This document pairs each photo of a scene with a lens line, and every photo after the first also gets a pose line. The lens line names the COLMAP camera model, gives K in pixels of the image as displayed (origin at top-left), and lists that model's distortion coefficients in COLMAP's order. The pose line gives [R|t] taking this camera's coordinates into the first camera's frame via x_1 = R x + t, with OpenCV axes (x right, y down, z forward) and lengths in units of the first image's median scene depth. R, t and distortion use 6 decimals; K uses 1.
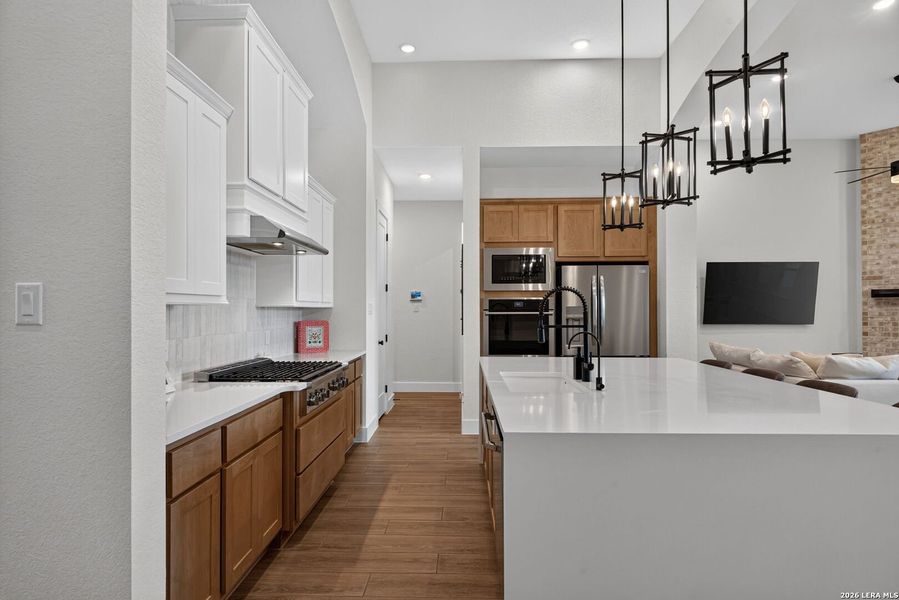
lens RADIAL K [[495.0, 0, 455.3], [0, 495.0, 303.7], [0, 0, 1]] dist [0.009910, 0.001463]
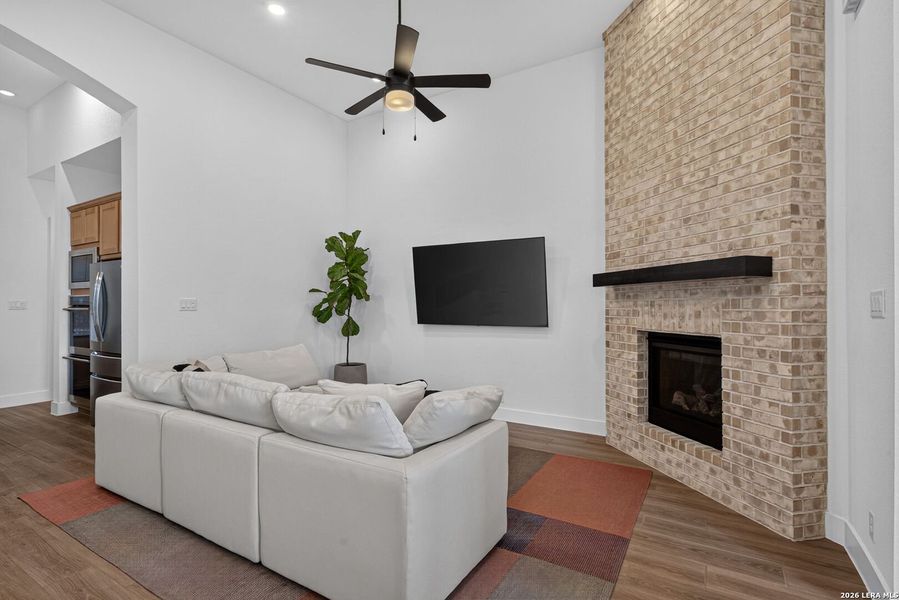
lens RADIAL K [[438.0, 0, 453.1], [0, 438.0, 301.0], [0, 0, 1]] dist [0.009623, -0.000397]
pose [[0.858008, -0.006313, -0.513597, 1.135224], [0.005148, 0.999980, -0.003693, 0.007967], [0.513610, 0.000525, 0.858024, 0.503673]]
